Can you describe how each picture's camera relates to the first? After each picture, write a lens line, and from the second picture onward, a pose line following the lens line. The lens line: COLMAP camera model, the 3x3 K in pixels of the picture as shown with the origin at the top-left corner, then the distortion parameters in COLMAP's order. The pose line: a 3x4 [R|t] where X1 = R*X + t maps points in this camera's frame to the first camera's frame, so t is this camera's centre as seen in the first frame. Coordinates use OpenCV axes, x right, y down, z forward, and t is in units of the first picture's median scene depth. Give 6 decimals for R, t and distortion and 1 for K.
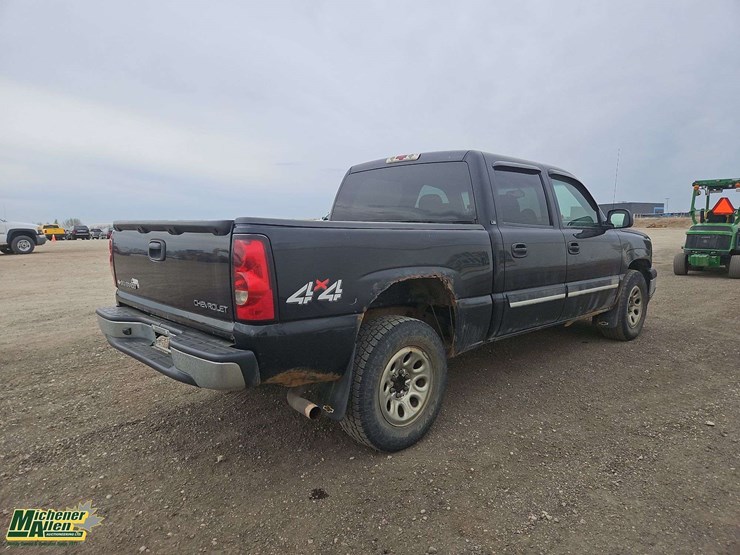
lens RADIAL K [[511.9, 0, 366.8], [0, 511.9, 274.4], [0, 0, 1]] dist [0.074652, -0.050815]
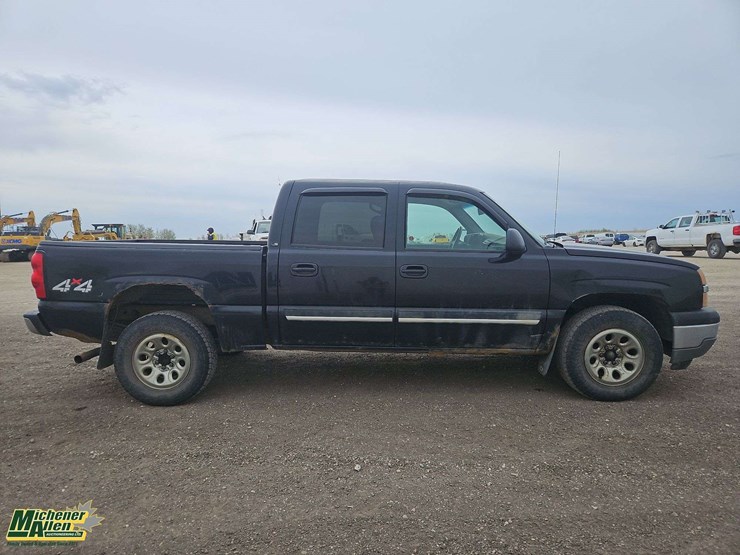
lens RADIAL K [[511.9, 0, 366.8], [0, 511.9, 274.4], [0, 0, 1]] dist [0.074652, -0.050815]
pose [[0.711422, 0.073267, -0.698935, 1.532559], [-0.072967, 0.996876, 0.030229, -0.106454], [0.698966, 0.029494, 0.714546, 0.409811]]
